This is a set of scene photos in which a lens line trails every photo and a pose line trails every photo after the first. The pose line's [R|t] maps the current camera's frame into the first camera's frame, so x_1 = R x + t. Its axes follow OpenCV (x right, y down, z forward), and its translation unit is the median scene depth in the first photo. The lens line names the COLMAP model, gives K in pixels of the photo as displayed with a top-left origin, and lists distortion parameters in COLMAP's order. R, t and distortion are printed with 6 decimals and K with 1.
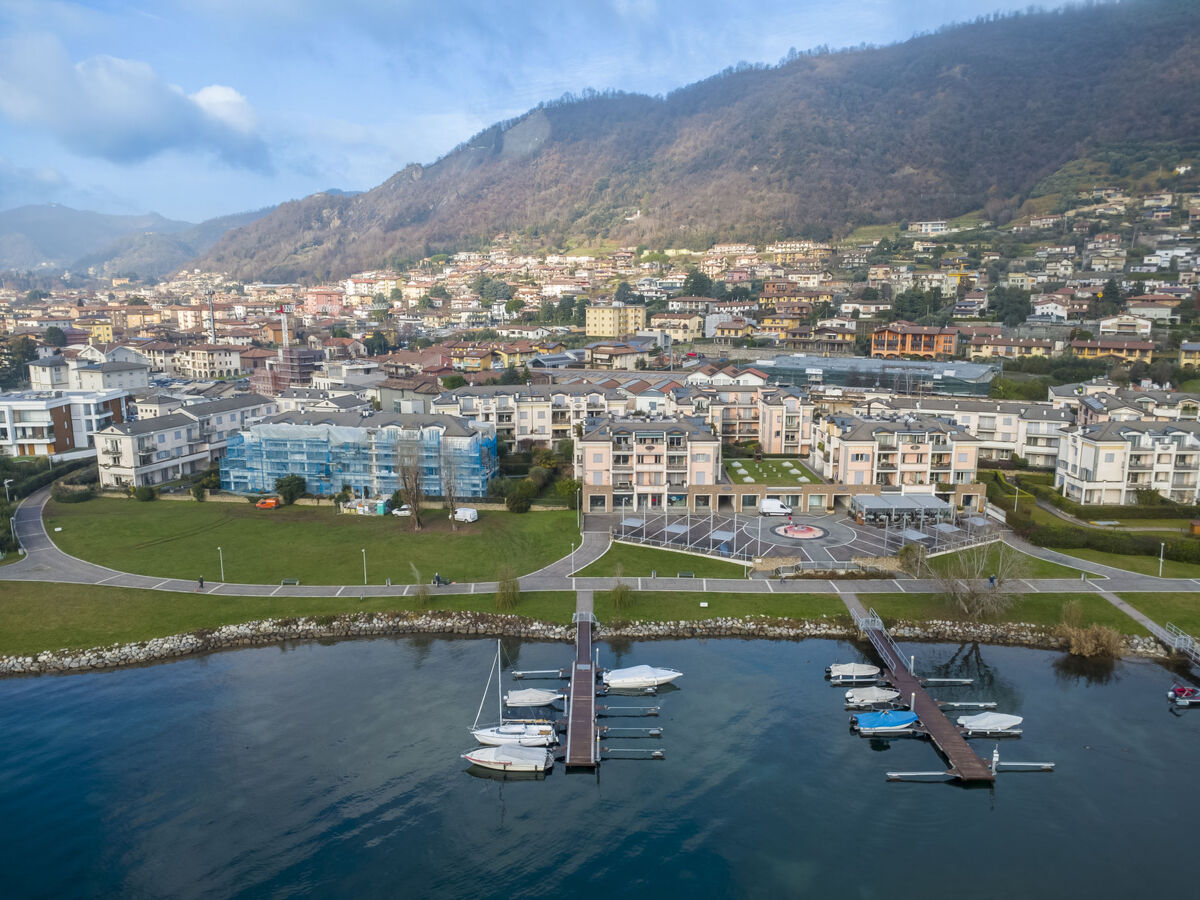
lens RADIAL K [[849.4, 0, 598.8], [0, 849.4, 449.8], [0, 0, 1]] dist [0.001335, 0.003467]
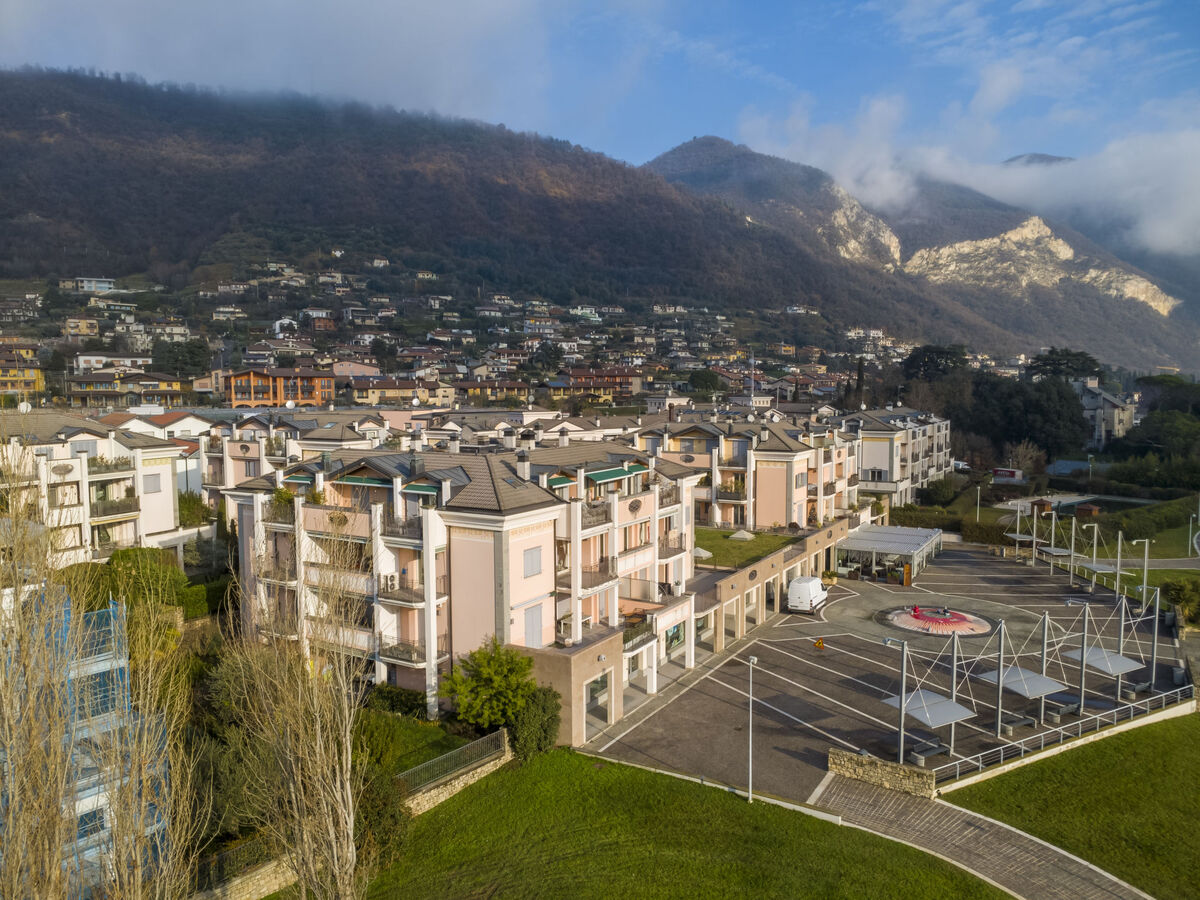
lens RADIAL K [[849.4, 0, 598.8], [0, 849.4, 449.8], [0, 0, 1]] dist [0.001335, 0.003467]
pose [[0.524992, -0.066439, 0.848510, -0.119636], [0.166506, 0.985702, -0.025839, -0.009038], [-0.834661, 0.154847, 0.528548, 0.389114]]
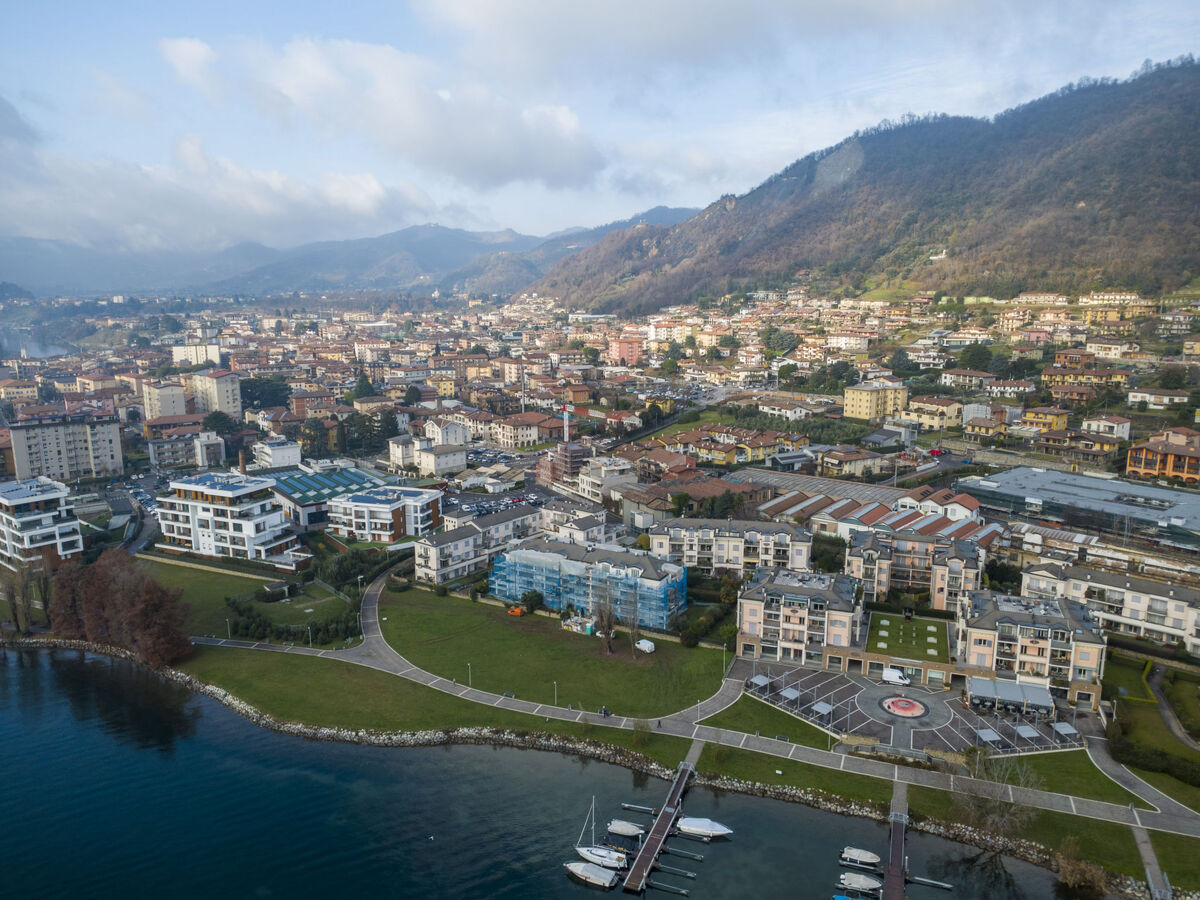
lens RADIAL K [[849.4, 0, 598.8], [0, 849.4, 449.8], [0, 0, 1]] dist [0.001335, 0.003467]
pose [[0.932829, 0.065649, -0.354288, 0.103143], [-0.065553, 0.997773, 0.012289, -0.110746], [0.354306, 0.011761, 0.935056, -0.123217]]
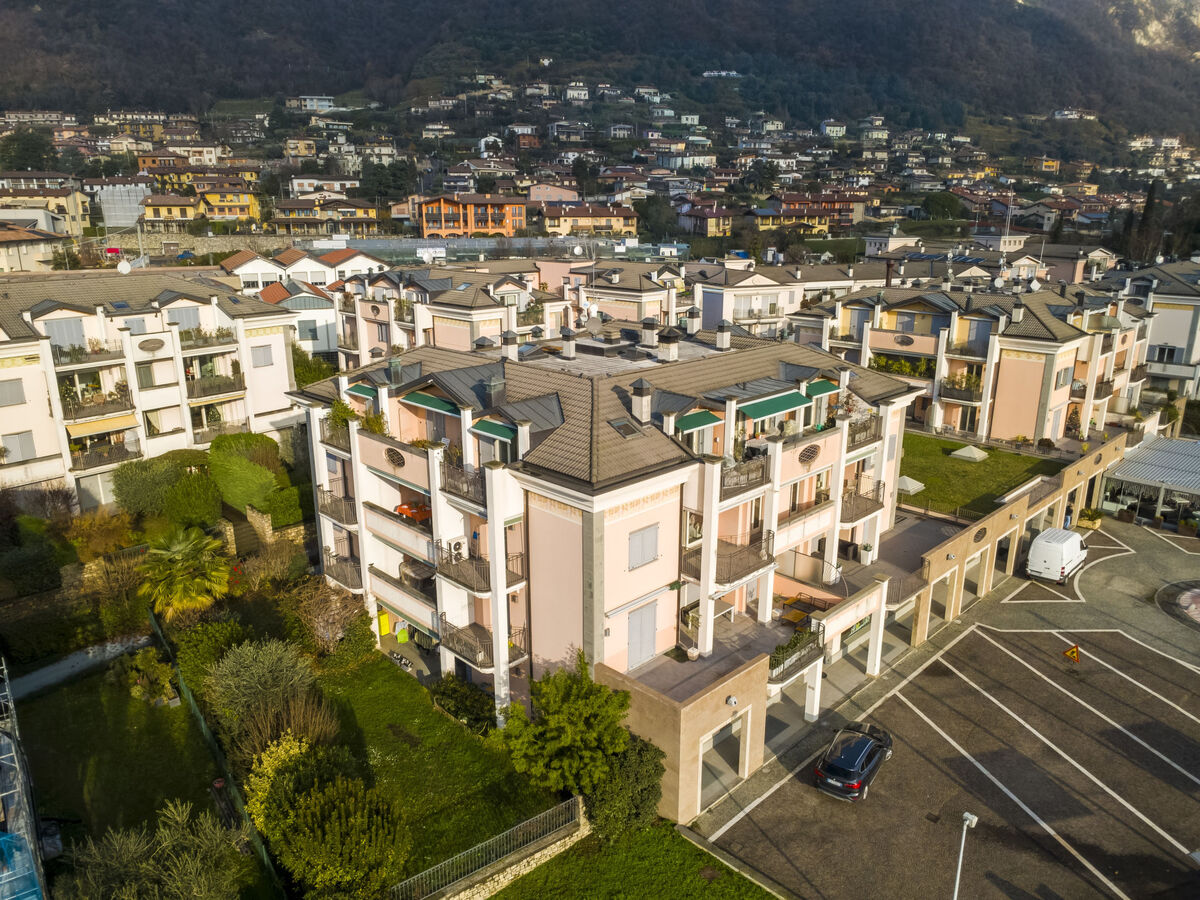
lens RADIAL K [[849.4, 0, 598.8], [0, 849.4, 449.8], [0, 0, 1]] dist [0.001335, 0.003467]
pose [[0.716745, -0.194271, 0.669728, -0.071339], [0.132731, 0.980859, 0.142473, -0.022395], [-0.684587, -0.013223, 0.728811, 0.409220]]
